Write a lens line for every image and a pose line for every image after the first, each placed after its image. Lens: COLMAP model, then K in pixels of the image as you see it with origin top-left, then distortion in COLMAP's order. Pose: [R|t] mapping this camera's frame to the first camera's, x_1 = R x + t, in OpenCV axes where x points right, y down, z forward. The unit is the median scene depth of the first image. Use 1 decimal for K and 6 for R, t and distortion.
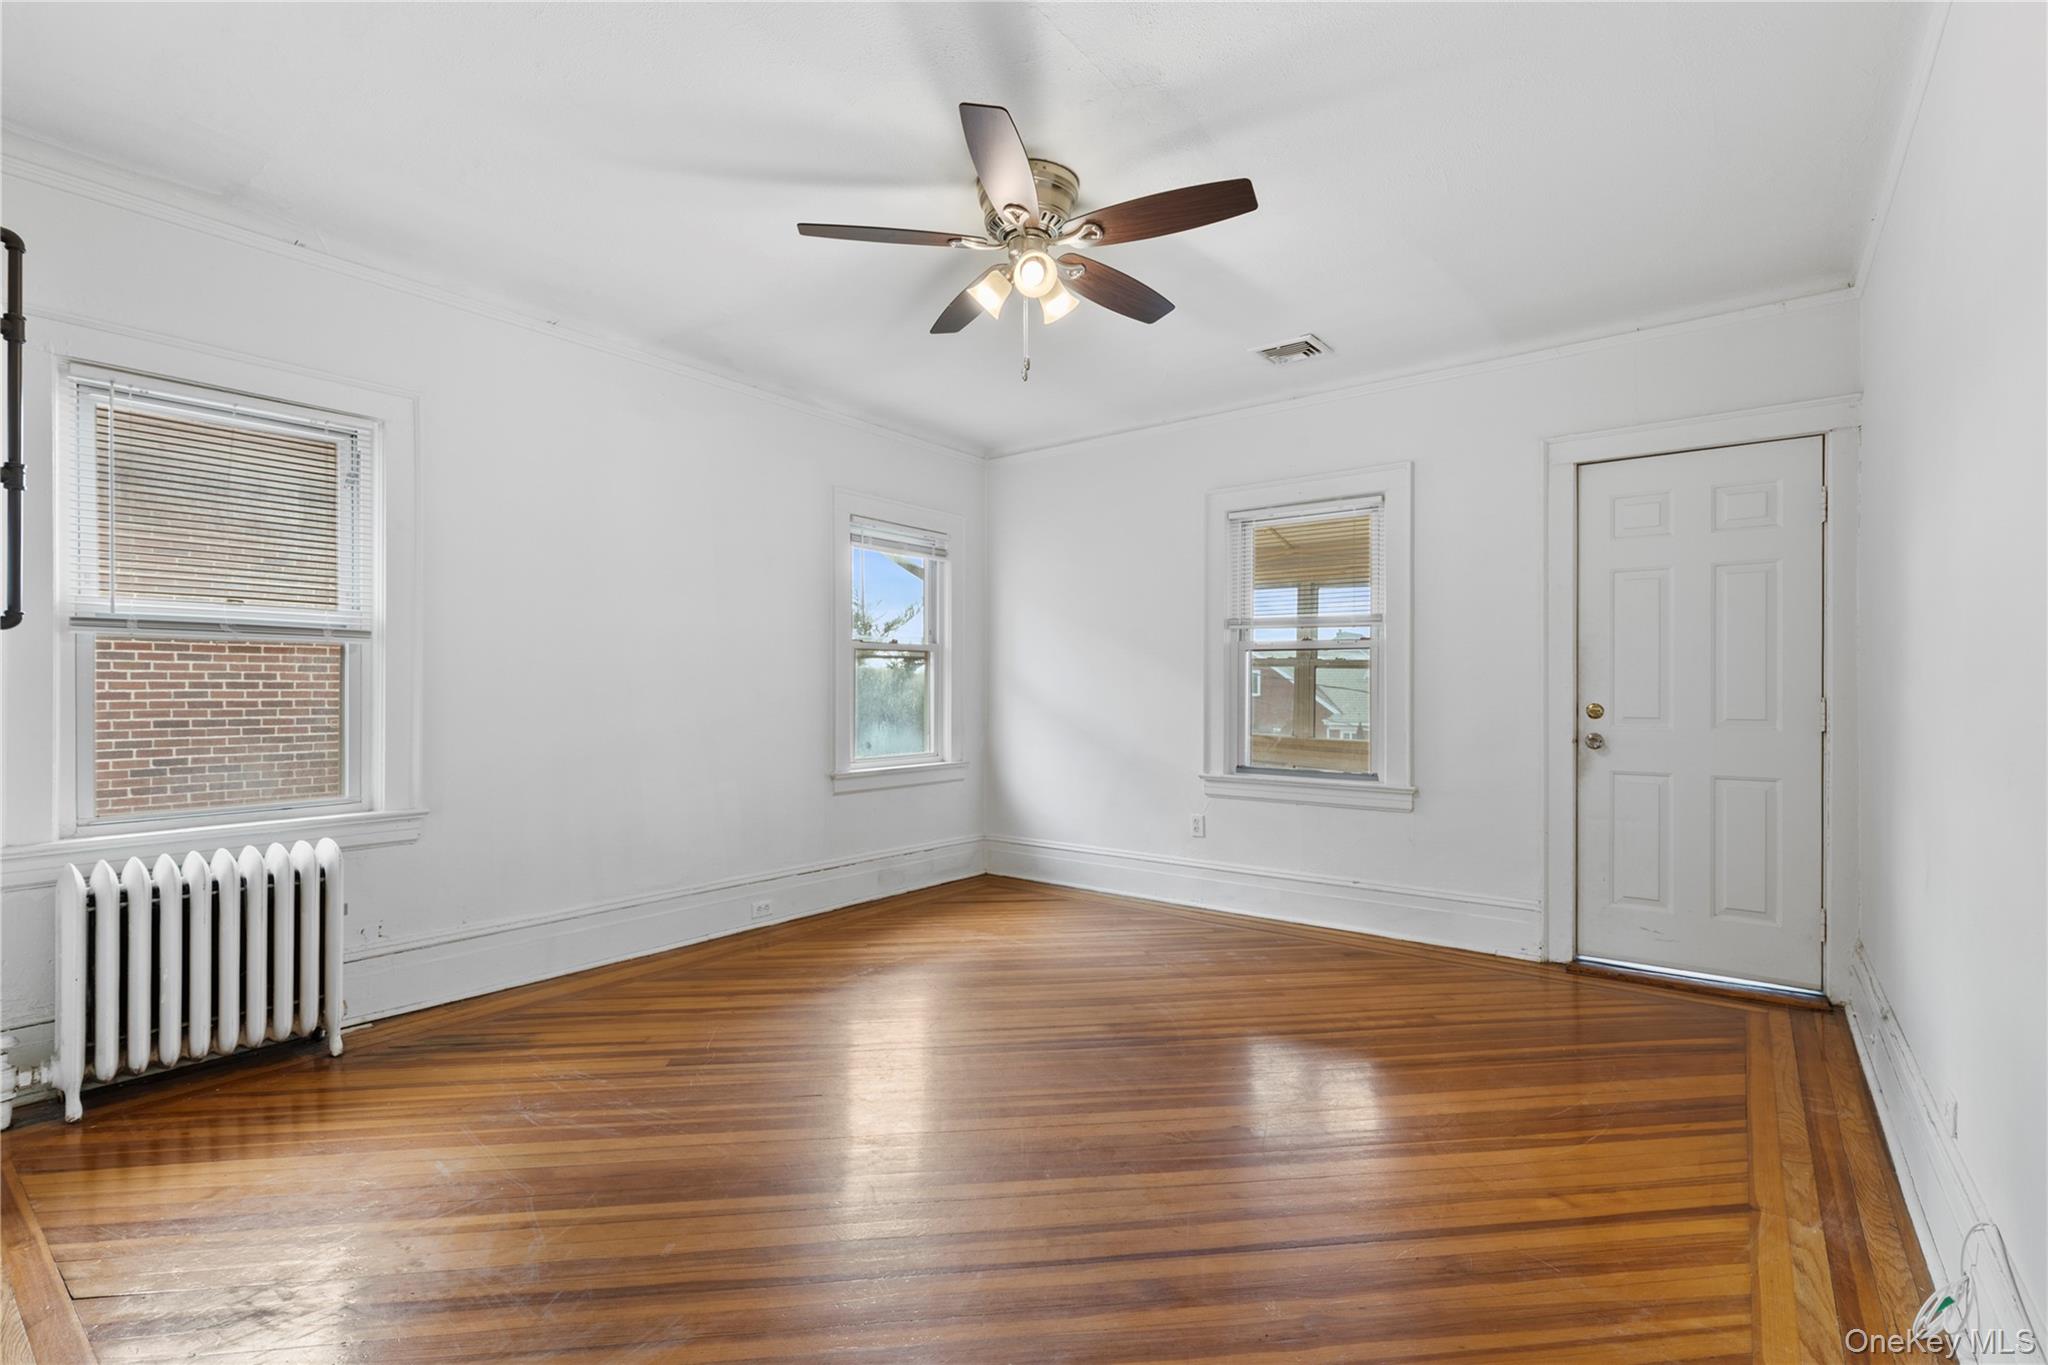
lens RADIAL K [[944.7, 0, 1018.6], [0, 944.7, 683.7], [0, 0, 1]] dist [0.002944, 0.000008]
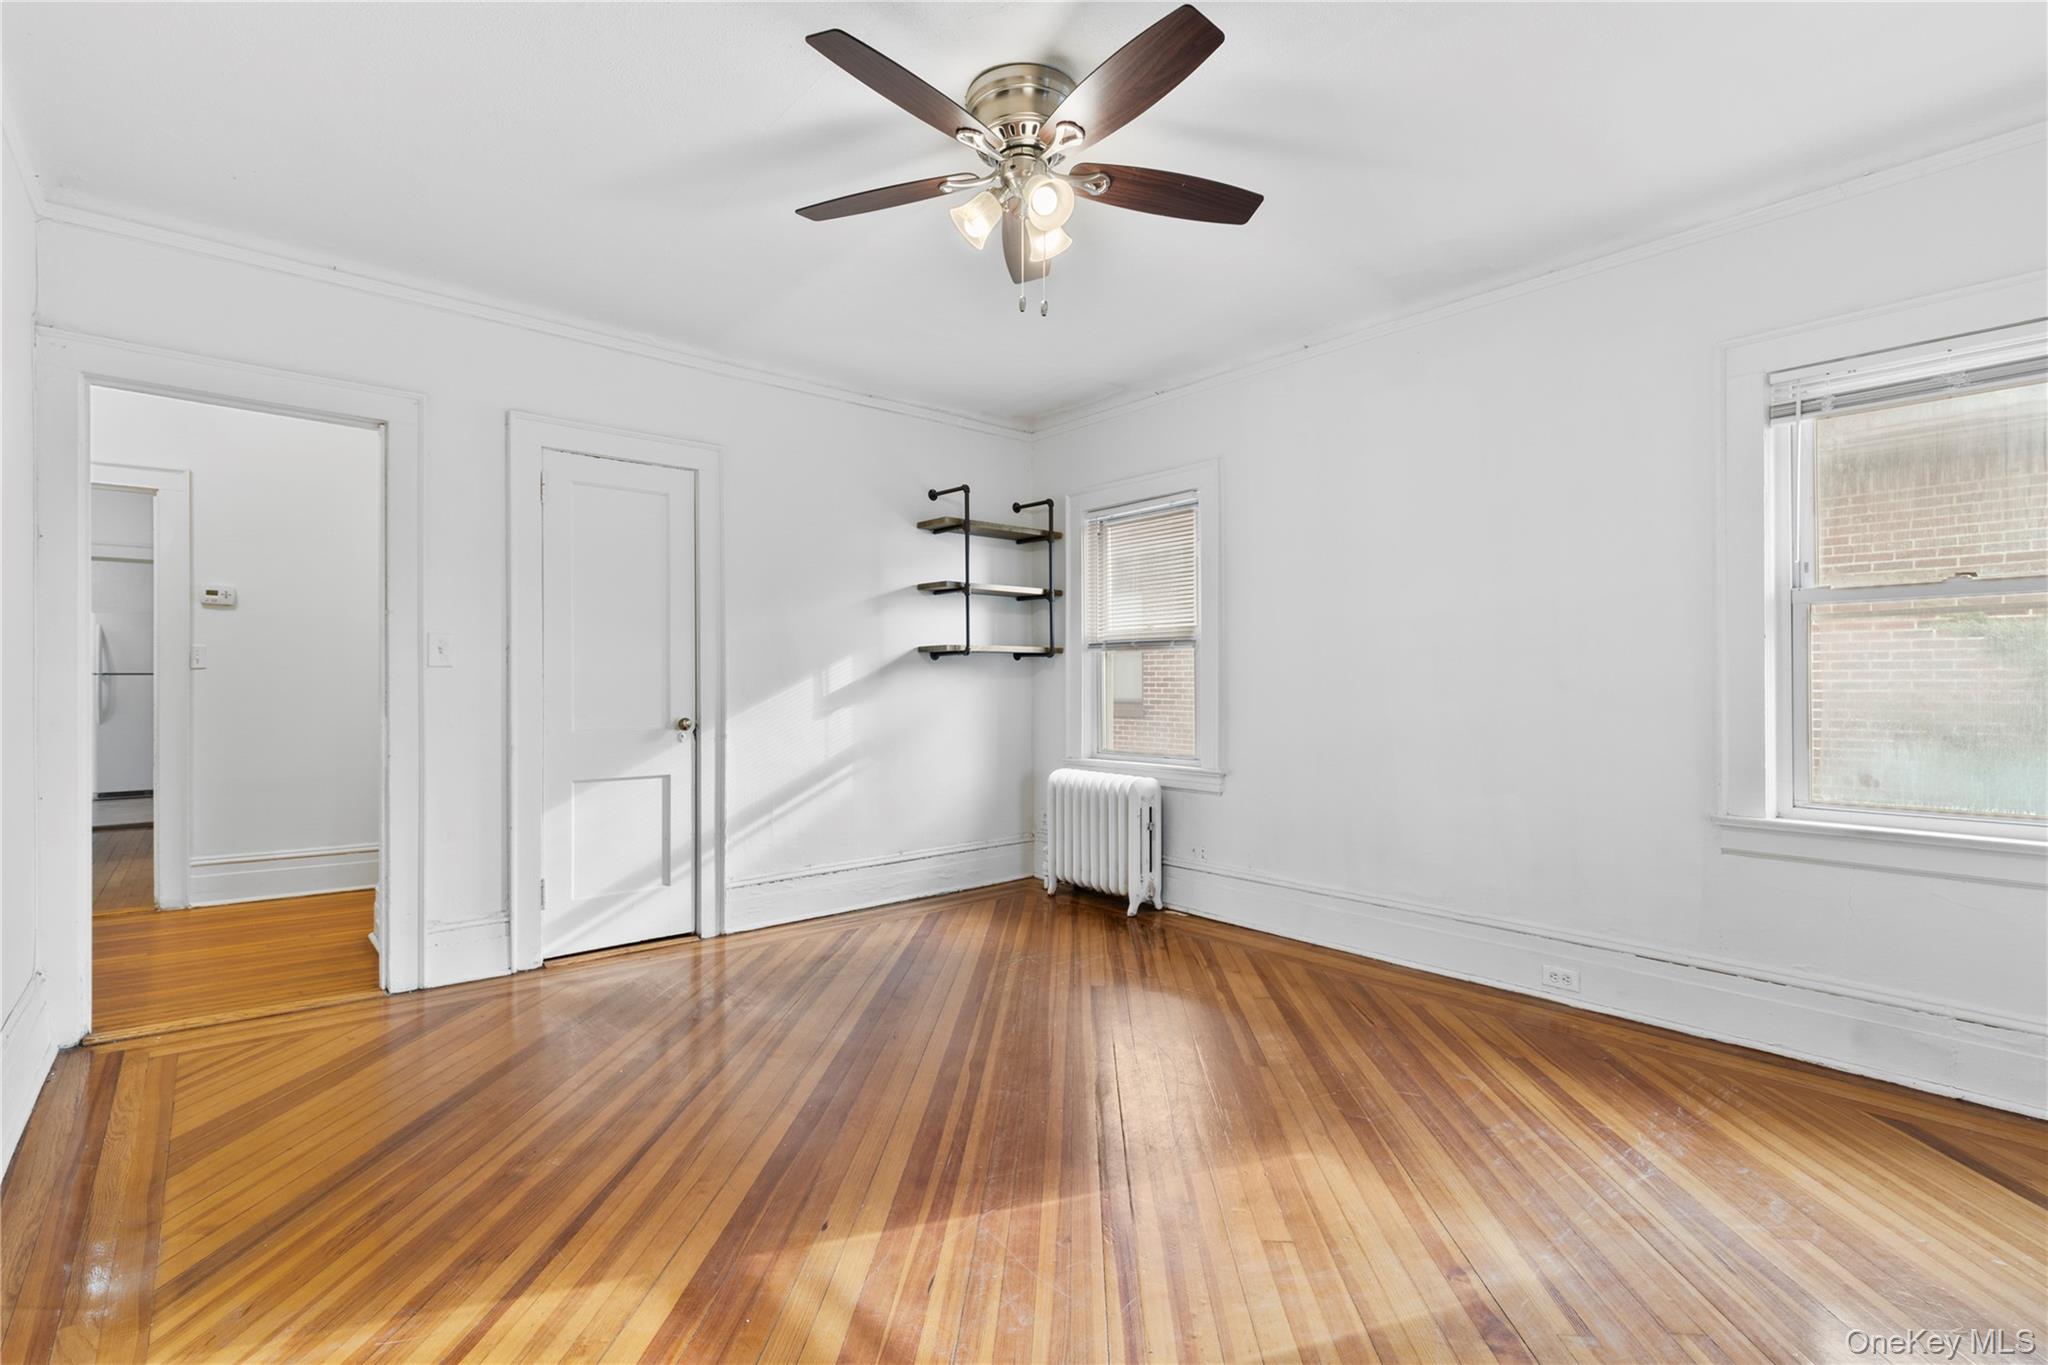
lens RADIAL K [[944.7, 0, 1018.6], [0, 944.7, 683.7], [0, 0, 1]] dist [0.002944, 0.000008]
pose [[-0.216110, -0.005289, -0.976355, 0.499443], [0.005085, 0.999966, -0.006542, 0.011705], [0.976356, -0.006379, -0.216076, 0.693706]]
